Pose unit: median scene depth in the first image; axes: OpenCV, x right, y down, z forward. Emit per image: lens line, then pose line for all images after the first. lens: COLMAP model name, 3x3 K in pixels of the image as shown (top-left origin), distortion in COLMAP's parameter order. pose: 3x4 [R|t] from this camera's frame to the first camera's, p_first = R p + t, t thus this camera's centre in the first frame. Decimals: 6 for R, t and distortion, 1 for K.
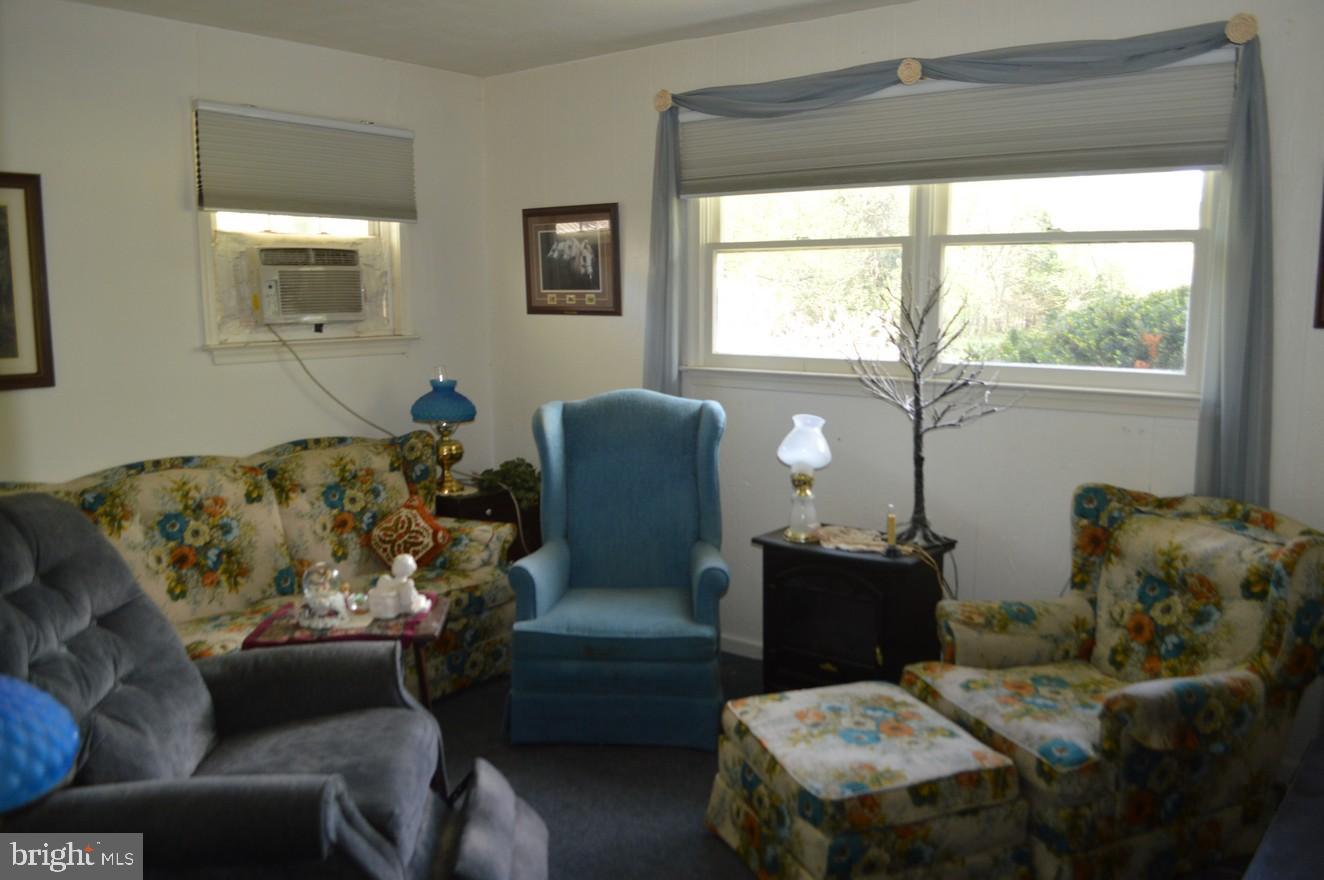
lens RADIAL K [[1068.3, 0, 662.5], [0, 1068.3, 441.4], [0, 0, 1]] dist [-0.085801, 0.013618]
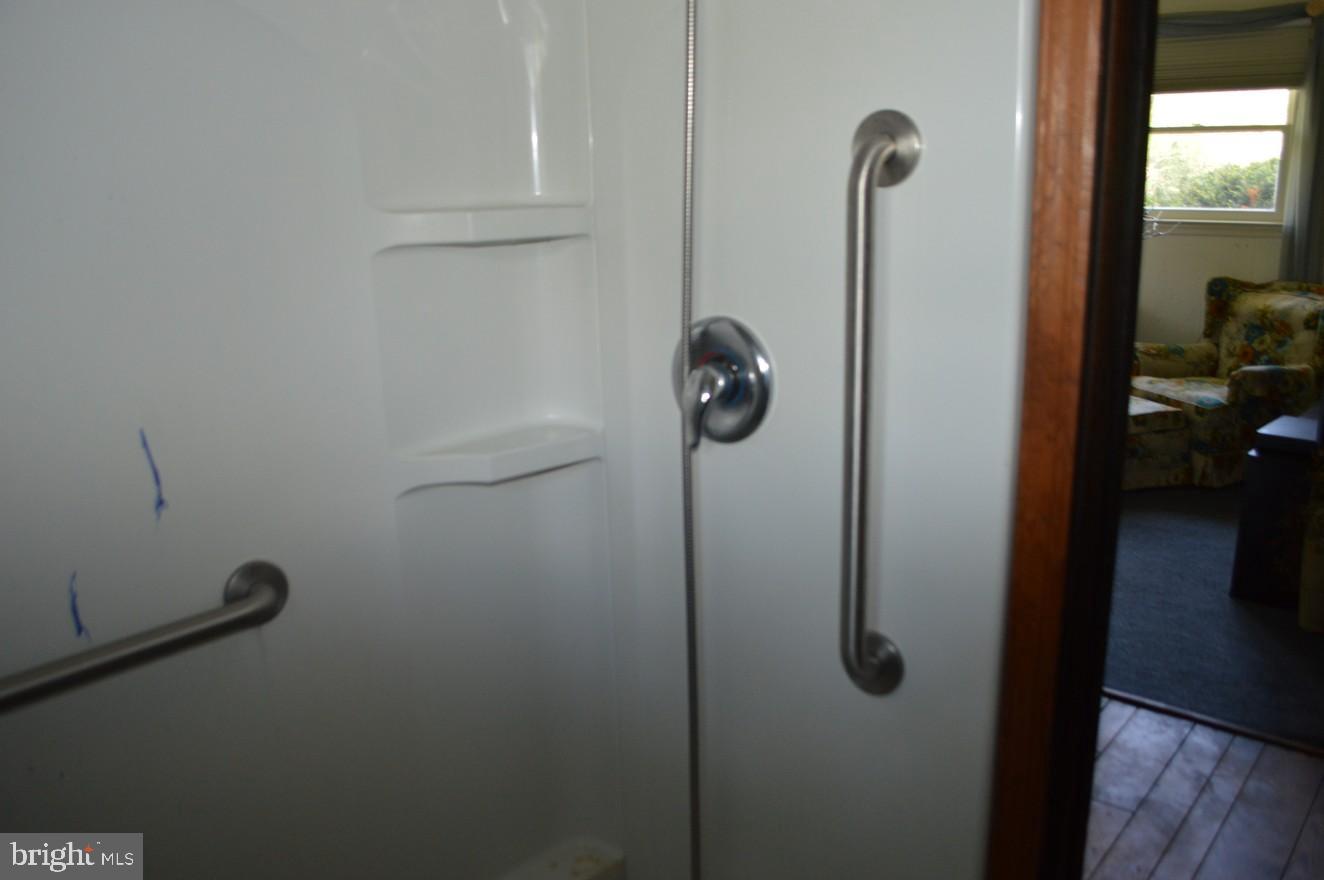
lens RADIAL K [[1068.3, 0, 662.8], [0, 1068.3, 441.7], [0, 0, 1]] dist [-0.085801, 0.013618]
pose [[0.998422, -0.011857, -0.054891, -0.437070], [0.017923, 0.993616, 0.111381, 0.111574], [0.053220, -0.112189, 0.992261, -0.822162]]
